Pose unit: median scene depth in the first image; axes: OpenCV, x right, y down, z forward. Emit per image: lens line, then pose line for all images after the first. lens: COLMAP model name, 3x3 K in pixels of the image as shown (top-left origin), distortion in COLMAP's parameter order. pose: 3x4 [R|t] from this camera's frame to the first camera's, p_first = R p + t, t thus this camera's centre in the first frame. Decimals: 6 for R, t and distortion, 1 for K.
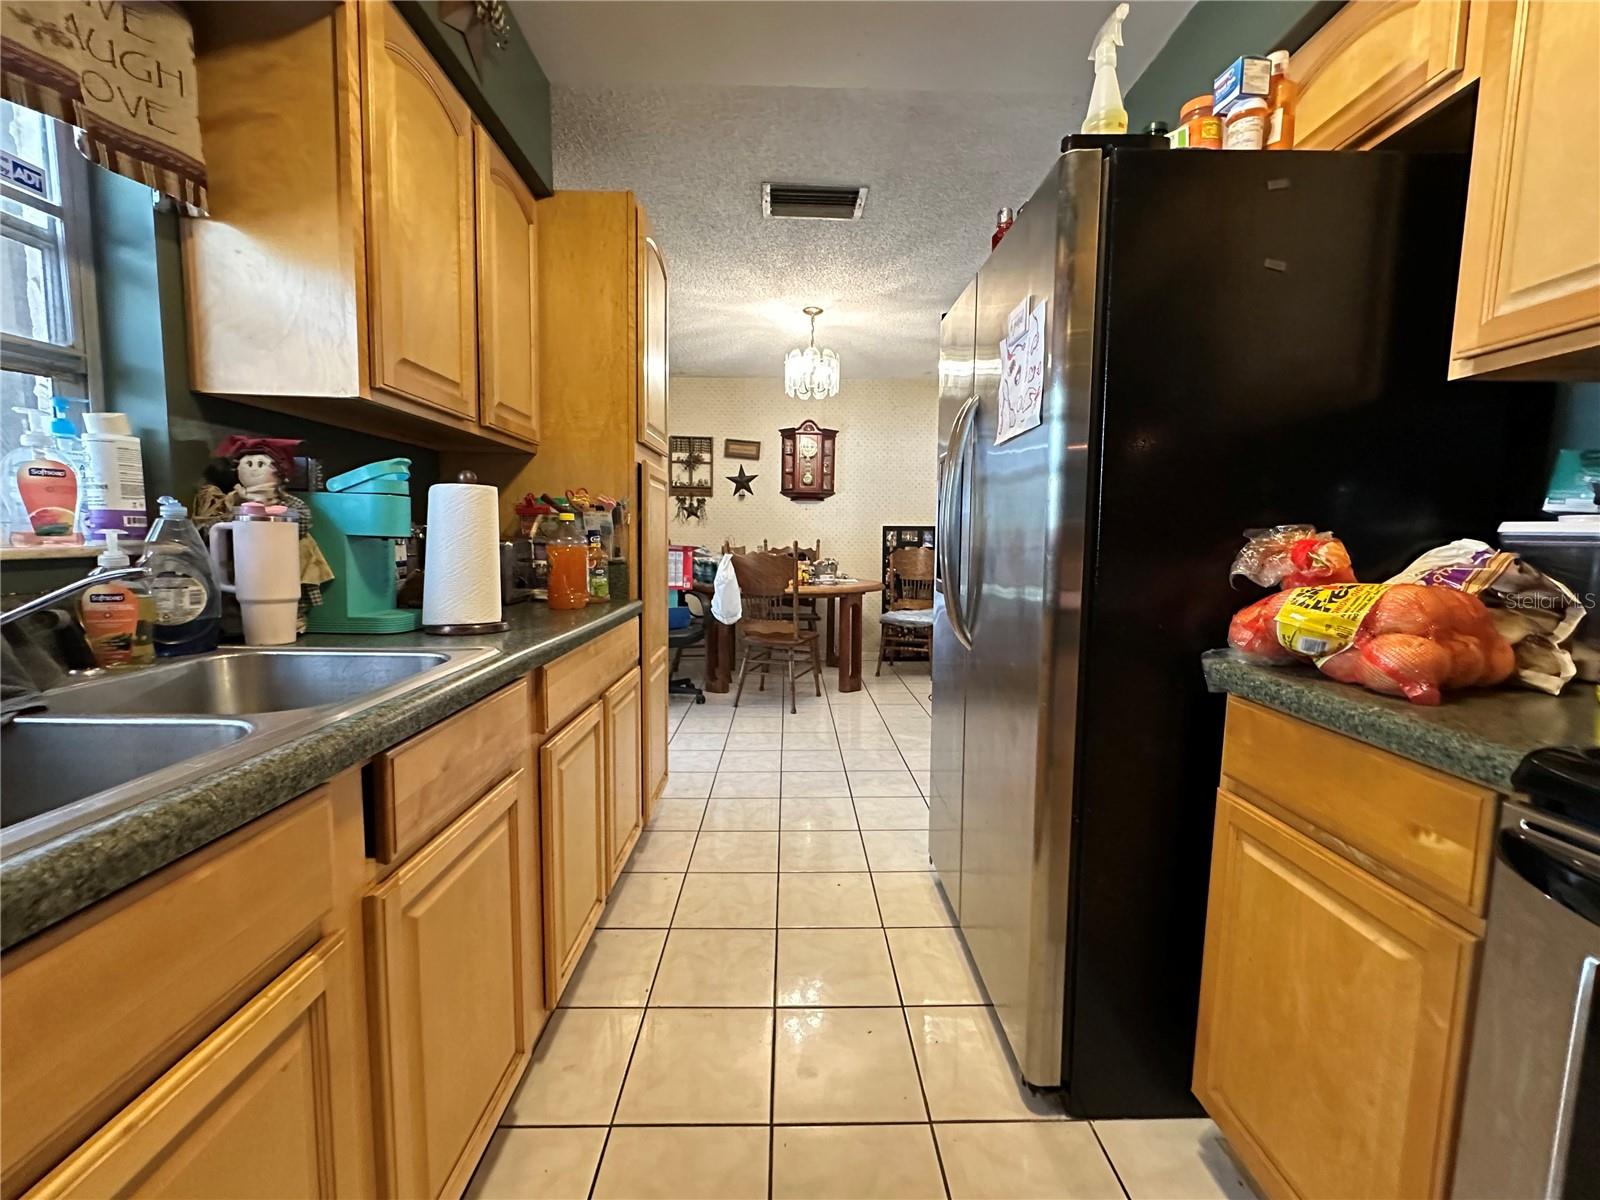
lens RADIAL K [[639.2, 0, 798.7], [0, 639.2, 596.6], [0, 0, 1]] dist [-0.005424, 0.000190]
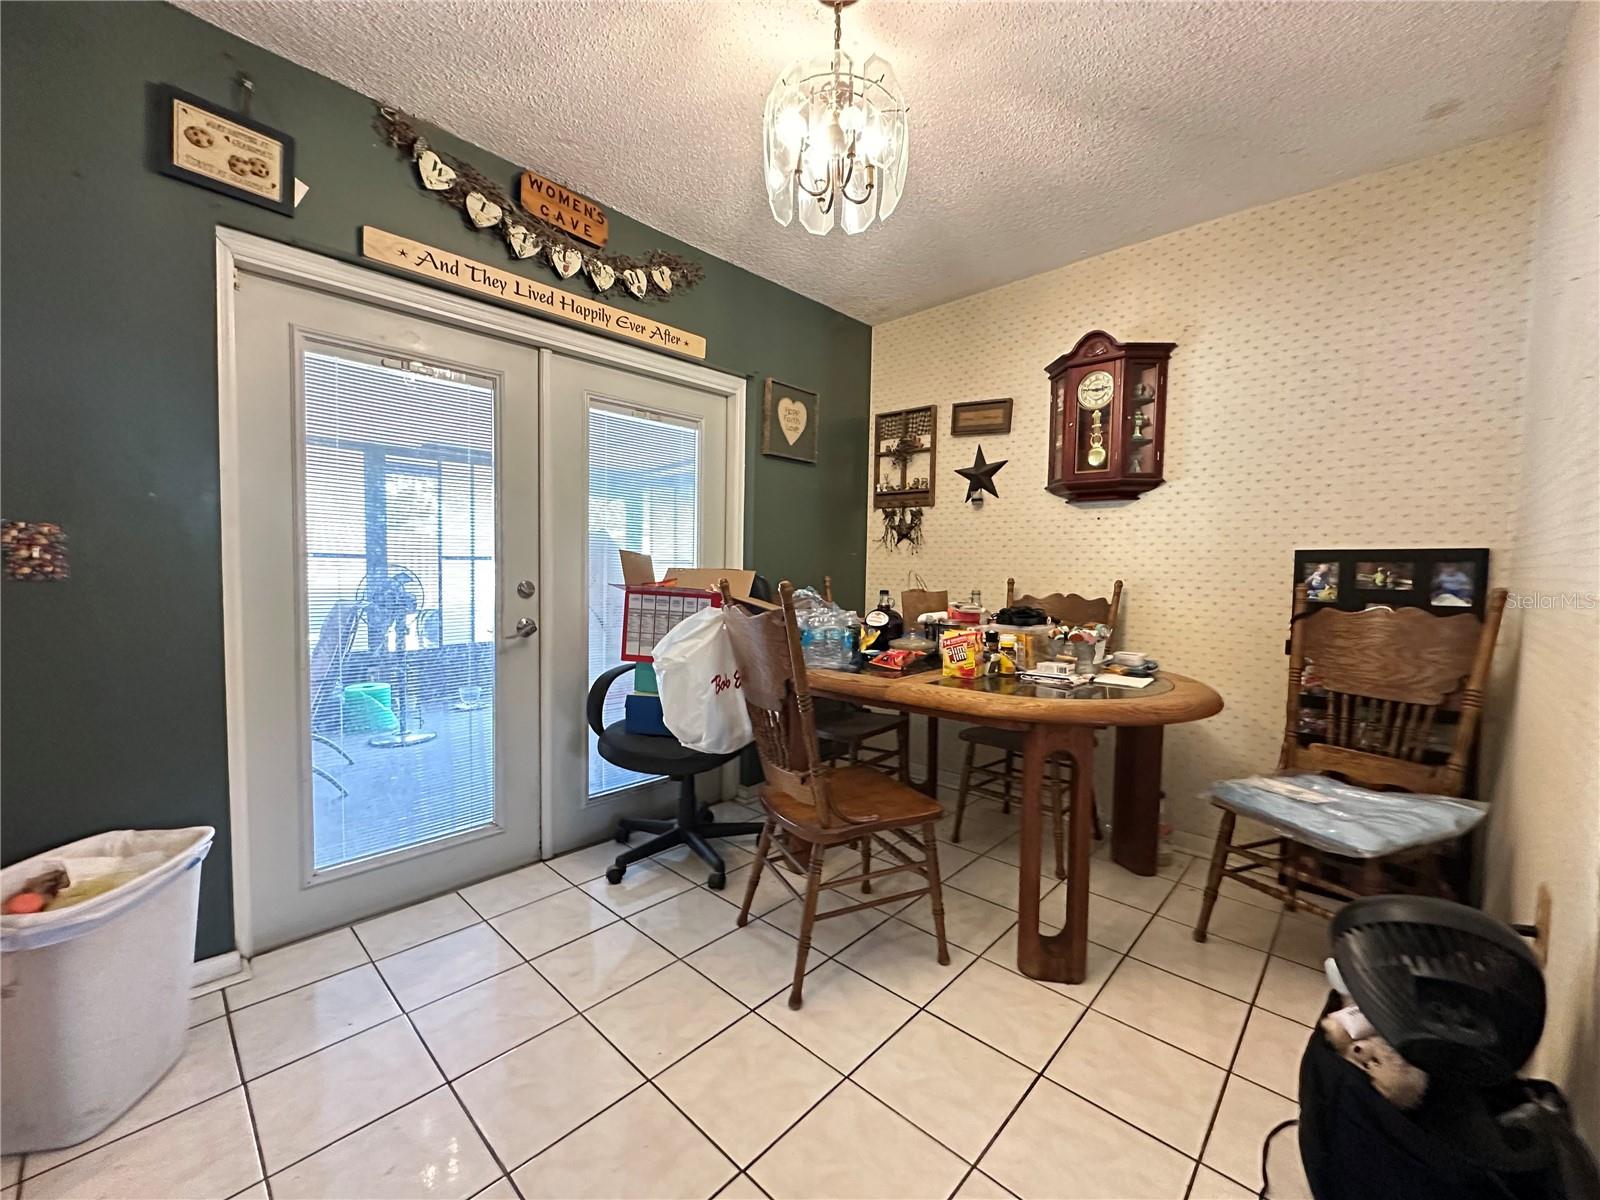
lens RADIAL K [[639.2, 0, 798.7], [0, 639.2, 596.6], [0, 0, 1]] dist [-0.005424, 0.000190]
pose [[0.715151, 0.034236, -0.698131, 0.191478], [-0.076177, 0.996668, -0.029158, -0.046140], [0.694806, 0.074034, 0.715376, 0.498284]]
